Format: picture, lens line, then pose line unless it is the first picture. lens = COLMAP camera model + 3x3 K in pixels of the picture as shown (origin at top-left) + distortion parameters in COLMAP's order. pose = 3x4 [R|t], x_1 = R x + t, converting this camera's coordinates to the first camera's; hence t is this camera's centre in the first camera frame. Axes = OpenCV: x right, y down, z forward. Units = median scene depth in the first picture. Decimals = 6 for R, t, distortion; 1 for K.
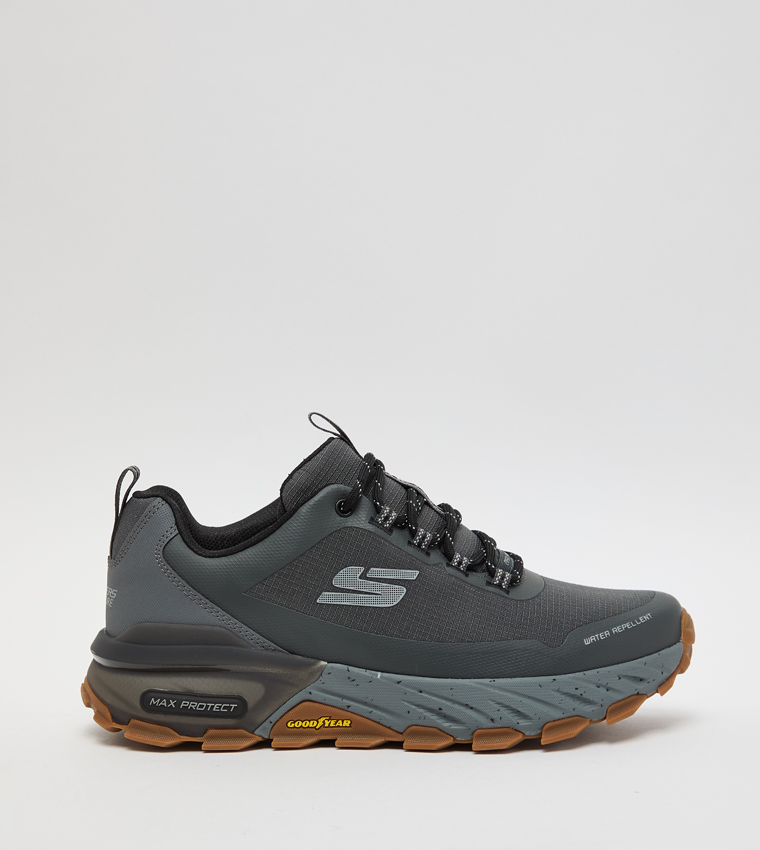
lens RADIAL K [[2122.8, 0, 380.0], [0, 2122.8, 425.0], [0, 0, 1]] dist [-0.026513, -0.102133]
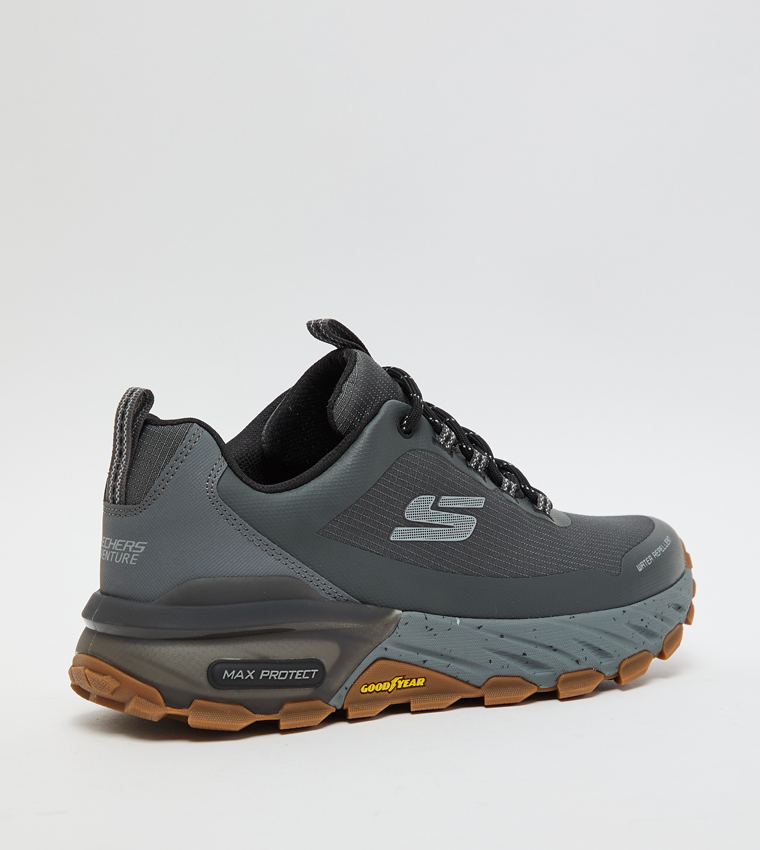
lens RADIAL K [[2122.8, 0, 380.0], [0, 2122.8, 425.0], [0, 0, 1]] dist [-0.026513, -0.102133]
pose [[0.881447, -0.033616, 0.471085, -0.426647], [0.041245, 0.999132, -0.005876, 0.042911], [-0.470479, 0.024610, 0.882068, 0.261139]]
